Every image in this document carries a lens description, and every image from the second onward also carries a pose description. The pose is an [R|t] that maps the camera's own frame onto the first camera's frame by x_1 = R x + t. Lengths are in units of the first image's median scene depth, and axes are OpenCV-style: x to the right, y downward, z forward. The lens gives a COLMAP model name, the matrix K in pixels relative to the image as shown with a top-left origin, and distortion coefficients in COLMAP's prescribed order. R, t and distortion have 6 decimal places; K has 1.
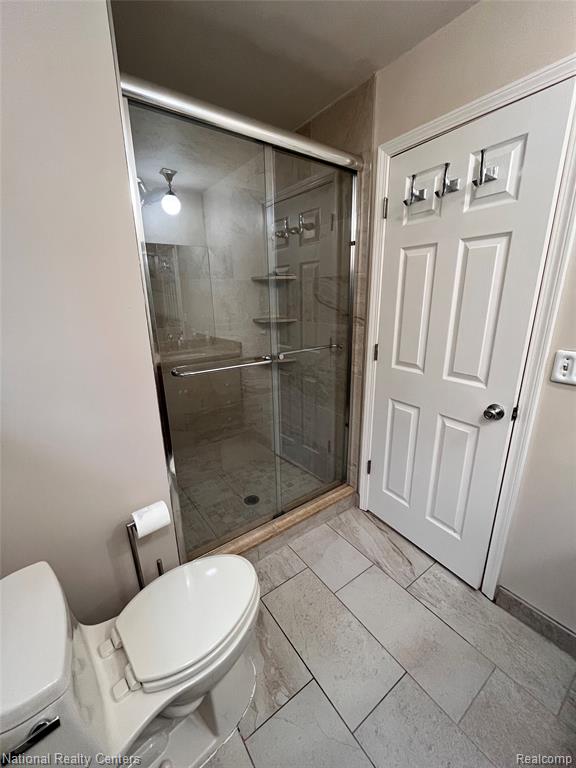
lens RADIAL K [[312.1, 0, 291.1], [0, 312.1, 384.4], [0, 0, 1]] dist [-0.003720, -0.000205]
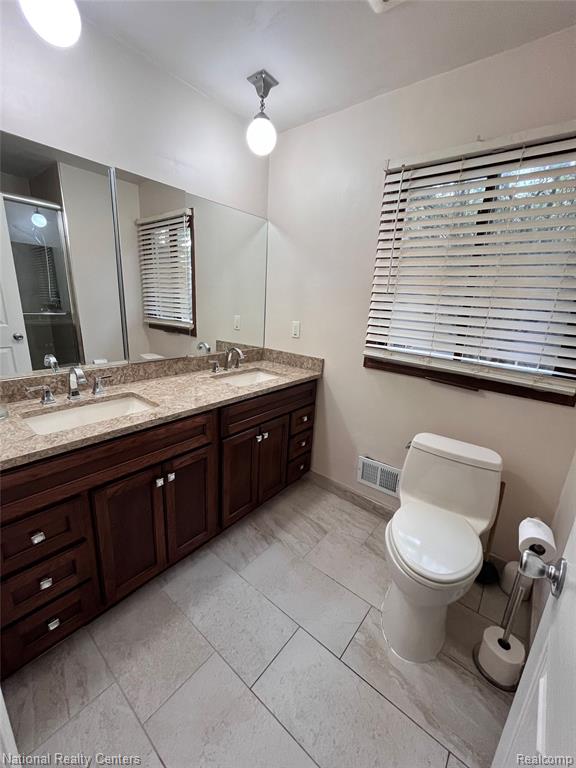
lens RADIAL K [[312.1, 0, 288.5], [0, 312.1, 384.8], [0, 0, 1]] dist [-0.003720, -0.000205]
pose [[-0.966364, 0.038925, -0.254217, 0.452919], [-0.099699, 0.854483, 0.509823, -0.345599], [0.237069, 0.518019, -0.821860, 1.295463]]
